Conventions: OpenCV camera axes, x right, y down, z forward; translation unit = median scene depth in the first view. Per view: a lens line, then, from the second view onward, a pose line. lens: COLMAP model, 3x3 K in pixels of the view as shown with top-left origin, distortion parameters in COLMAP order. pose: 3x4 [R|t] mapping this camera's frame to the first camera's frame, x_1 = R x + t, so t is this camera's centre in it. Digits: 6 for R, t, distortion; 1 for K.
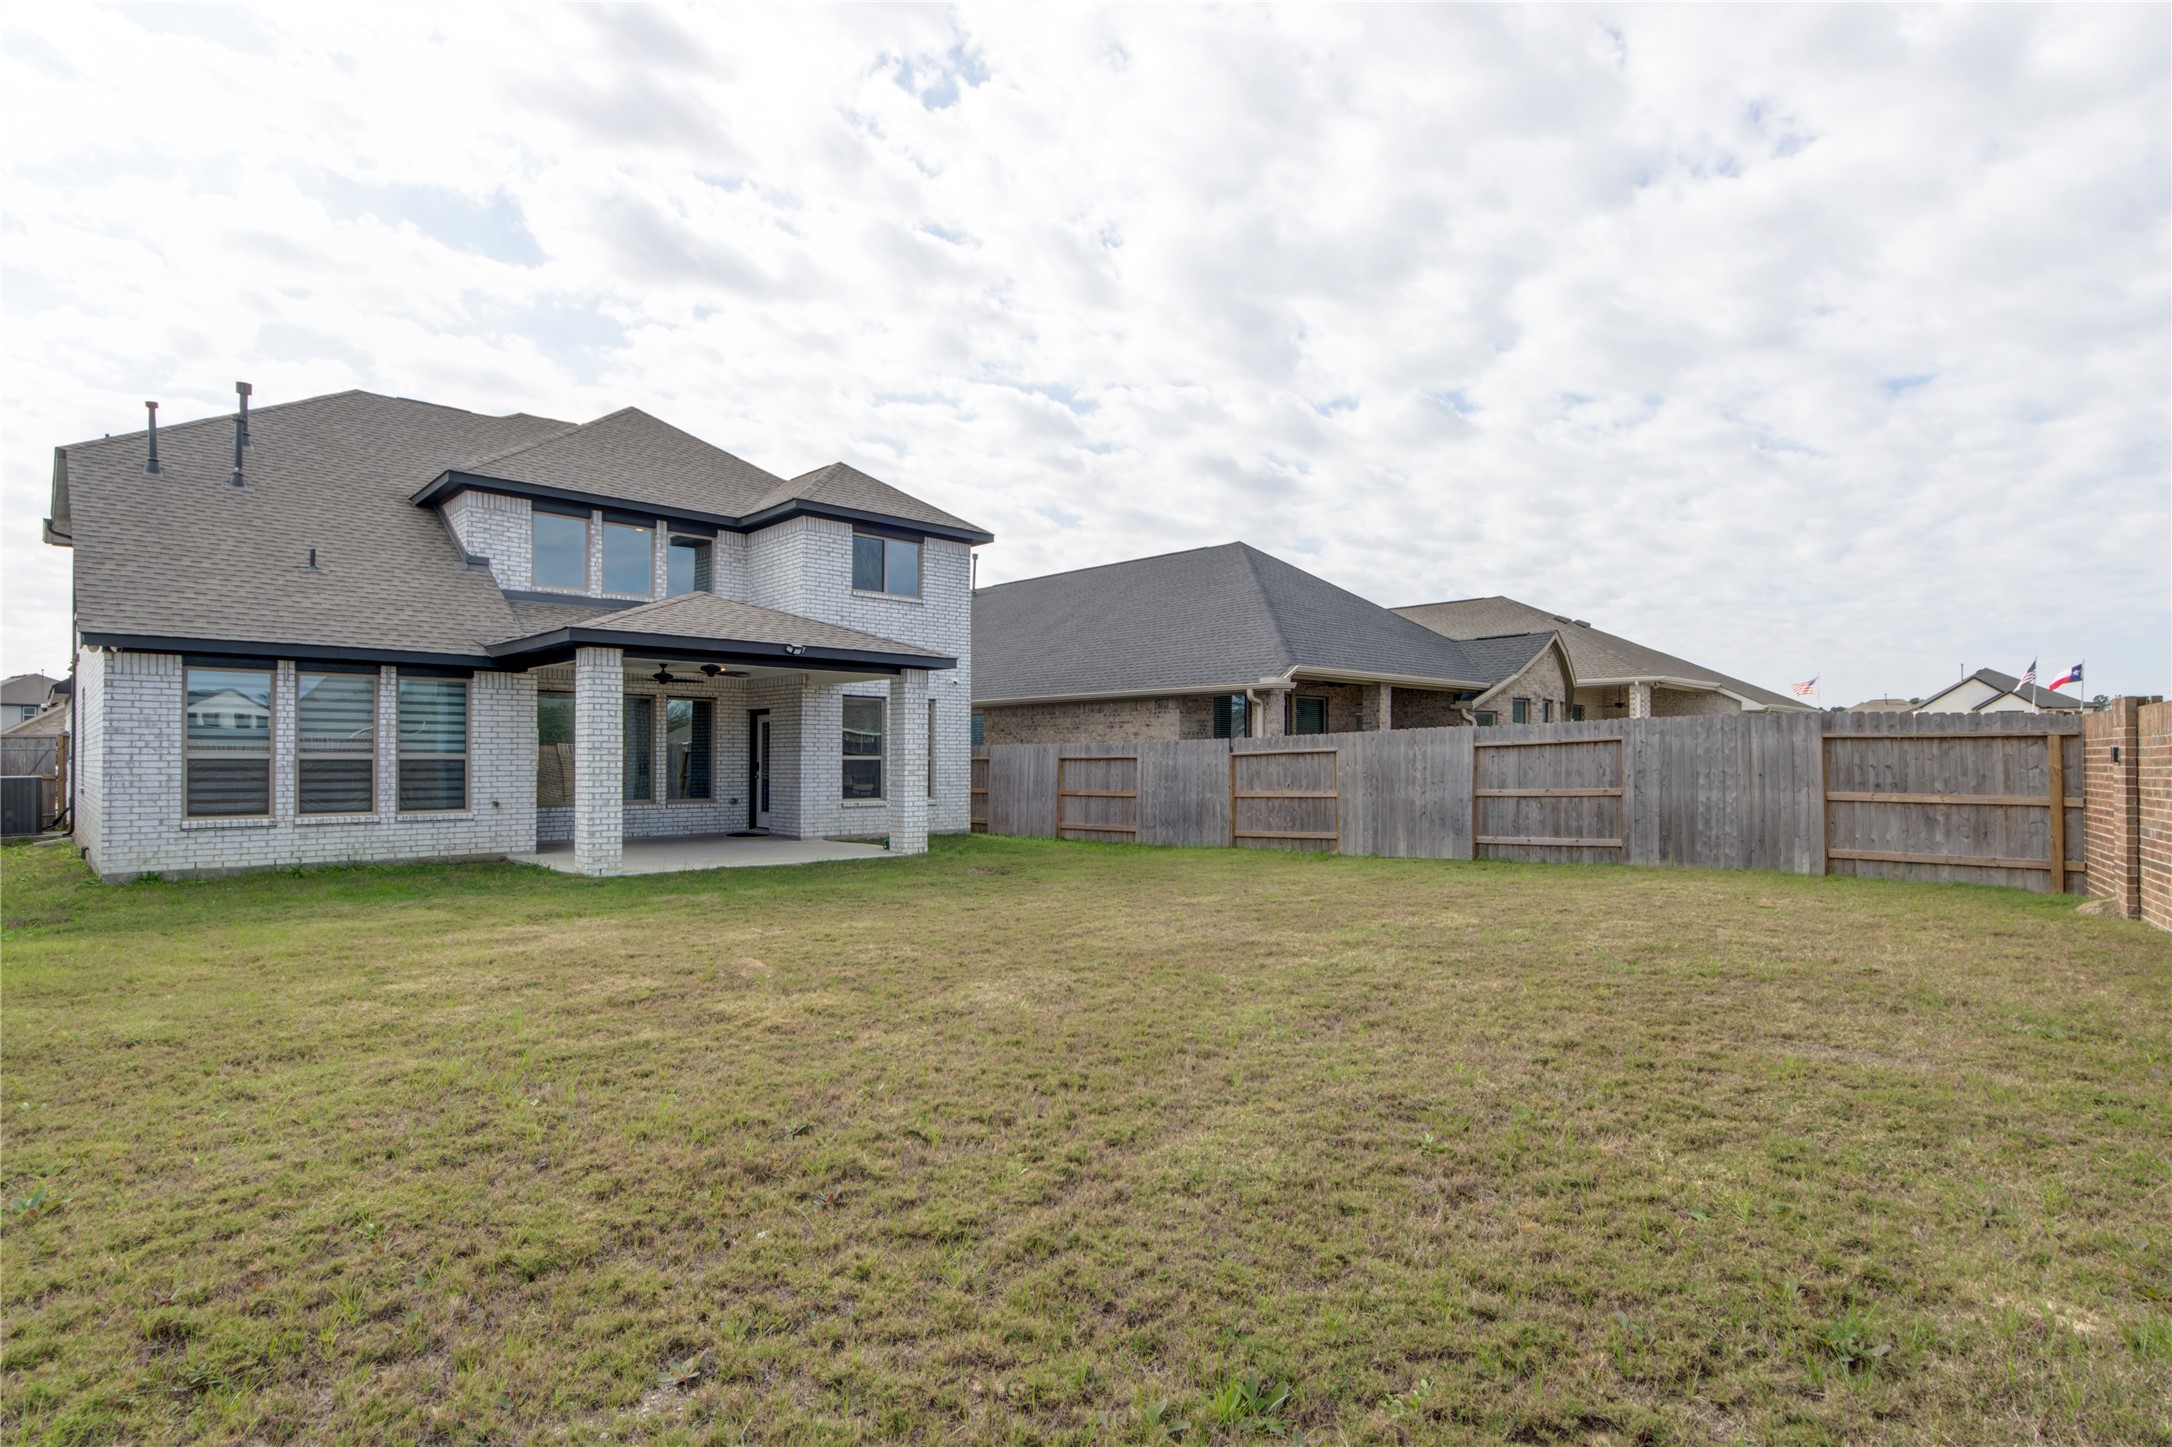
lens RADIAL K [[1107.1, 0, 1078.0], [0, 1107.1, 755.4], [0, 0, 1]] dist [-0.000523, -0.000768]
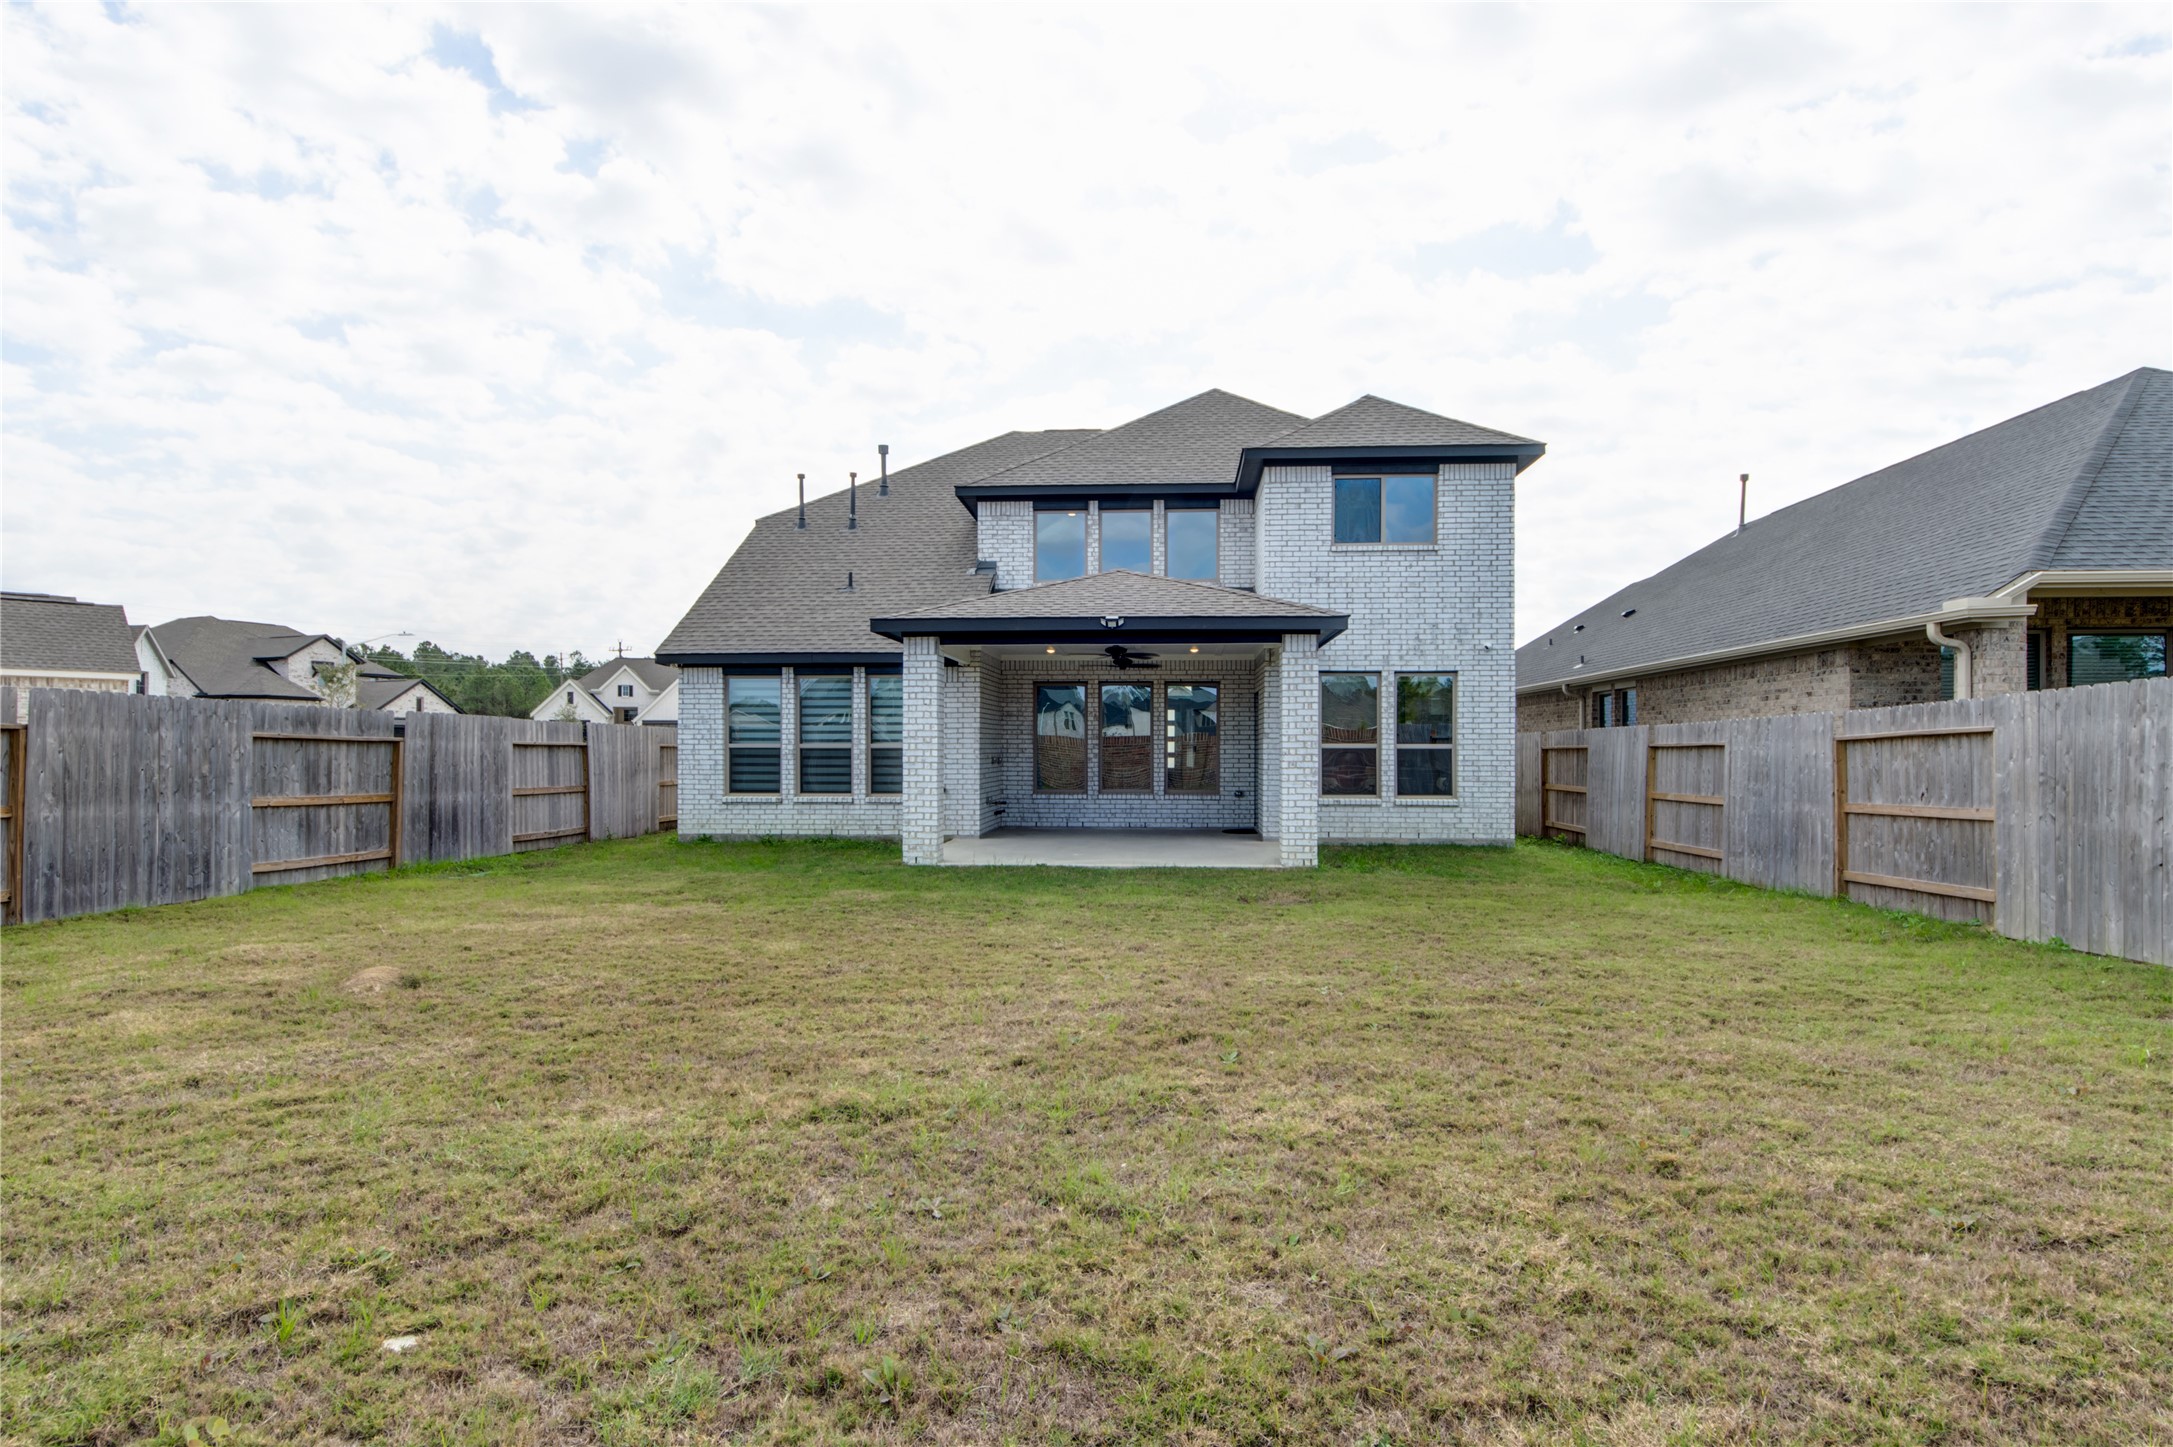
lens RADIAL K [[1107.6, 0, 1078.5], [0, 1107.6, 755.4], [0, 0, 1]] dist [-0.000523, -0.000768]
pose [[0.672658, 0.002840, -0.739948, 0.301283], [0.003379, 0.999970, 0.006909, 0.003022], [0.739946, -0.007148, 0.672629, 0.312306]]
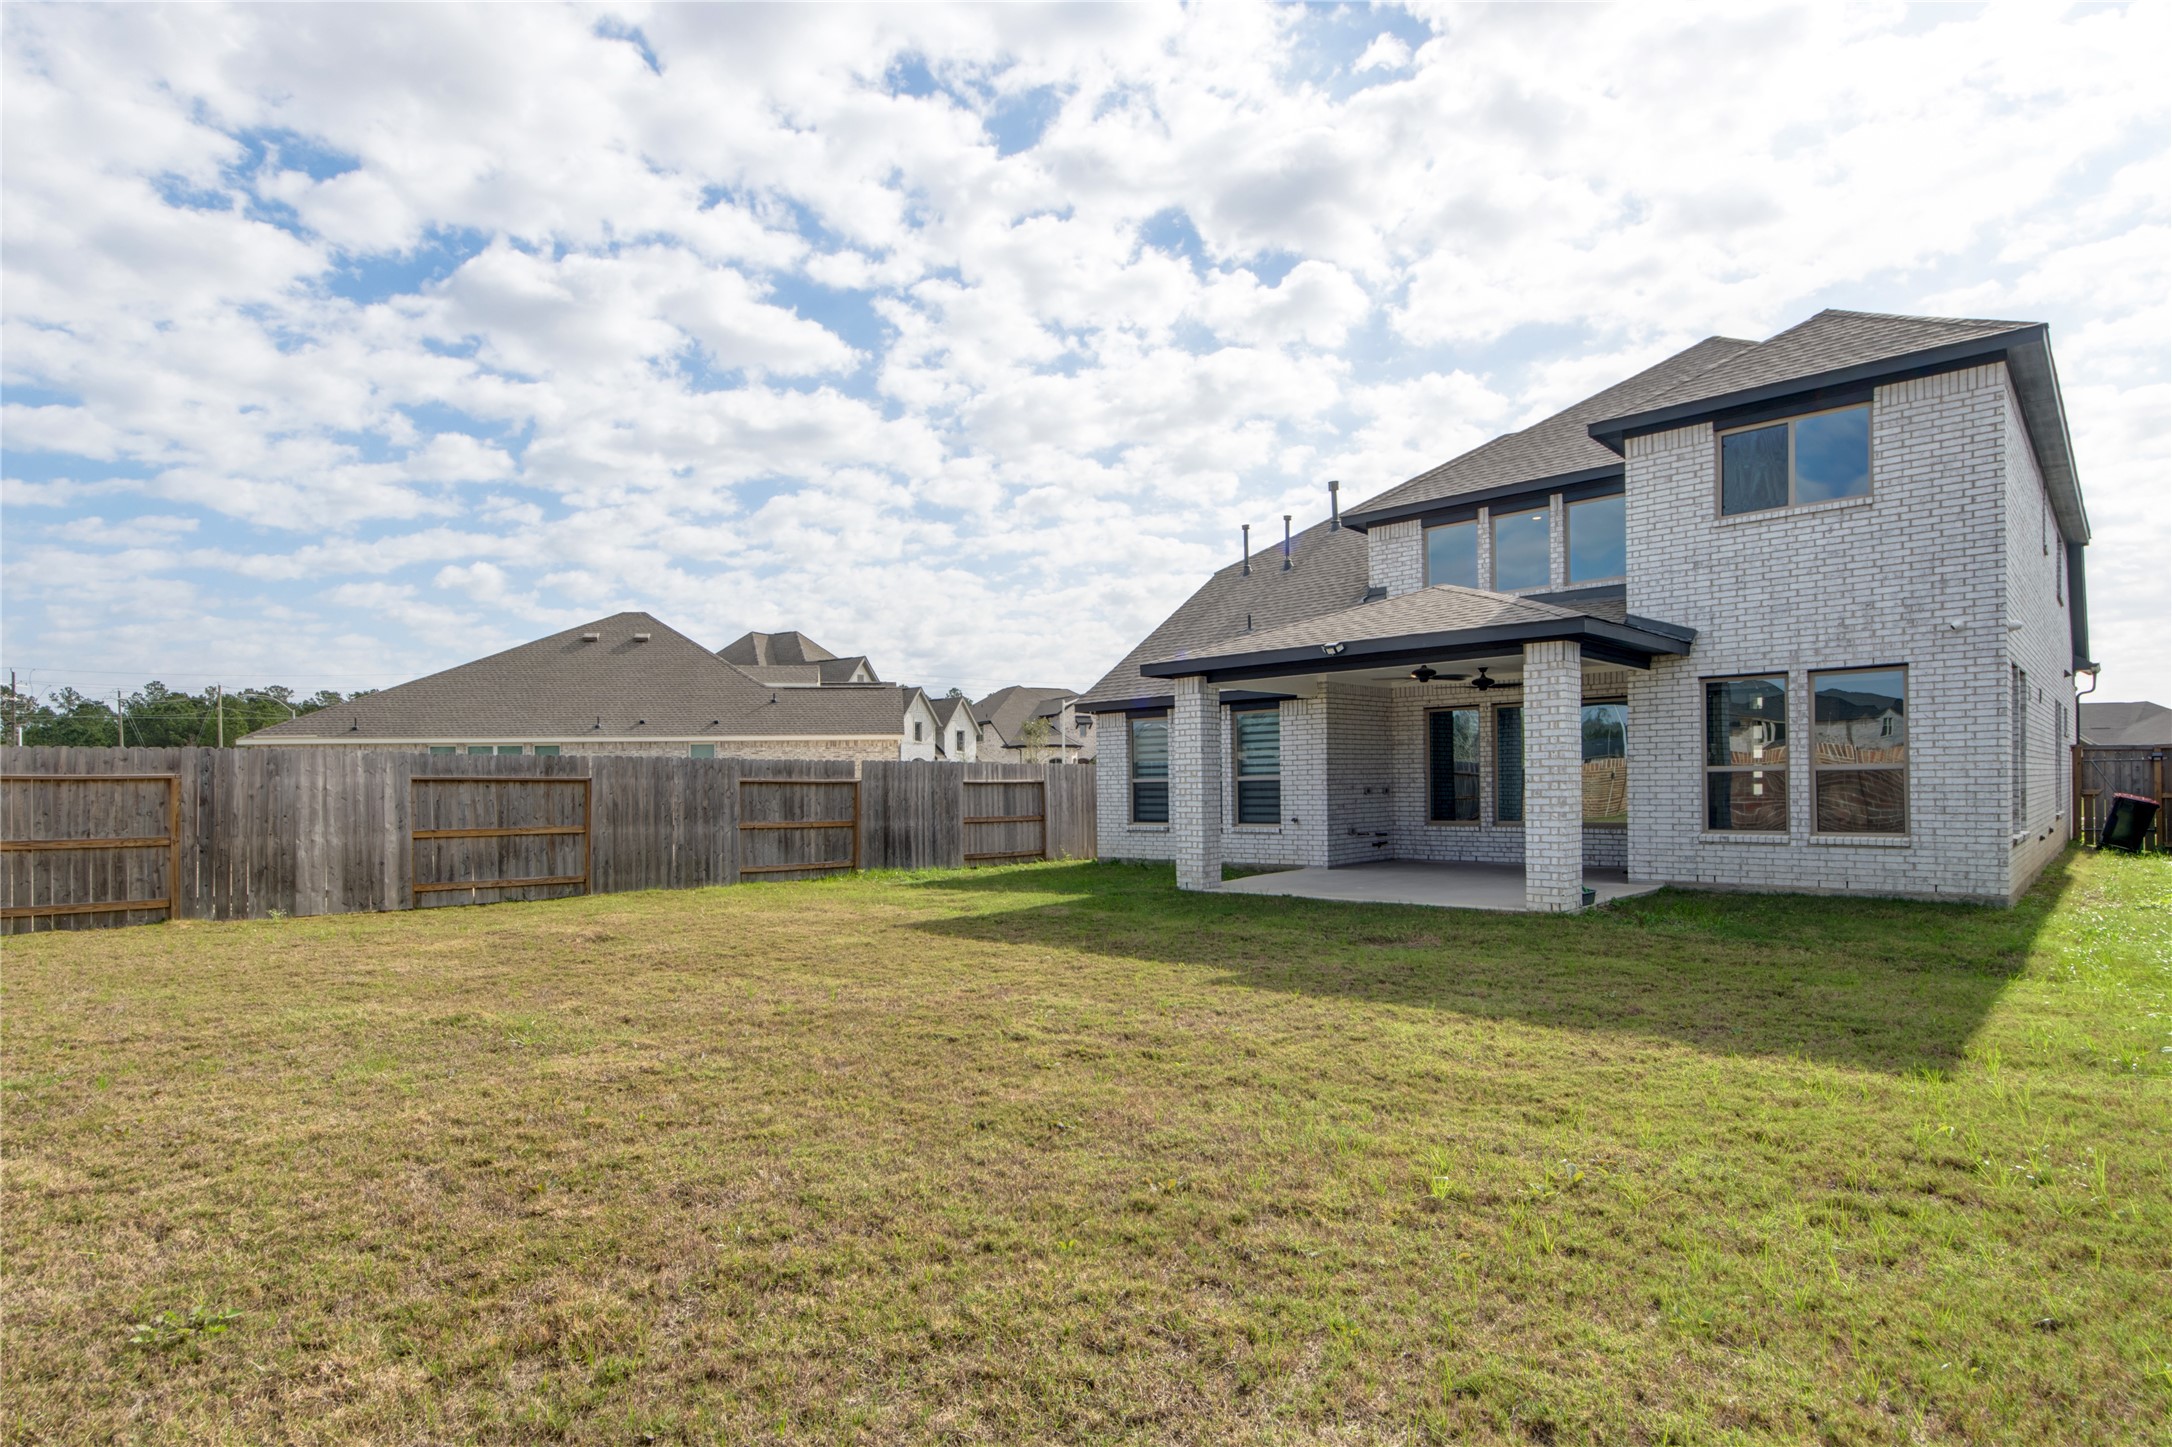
lens RADIAL K [[1104.3, 0, 1076.9], [0, 1104.3, 792.6], [0, 0, 1]] dist [0.002333, 0.000133]
pose [[0.061453, 0.003259, -0.998105, 0.466188], [0.020536, 0.999779, 0.004529, 0.005795], [0.997899, -0.020776, 0.061372, 0.600436]]
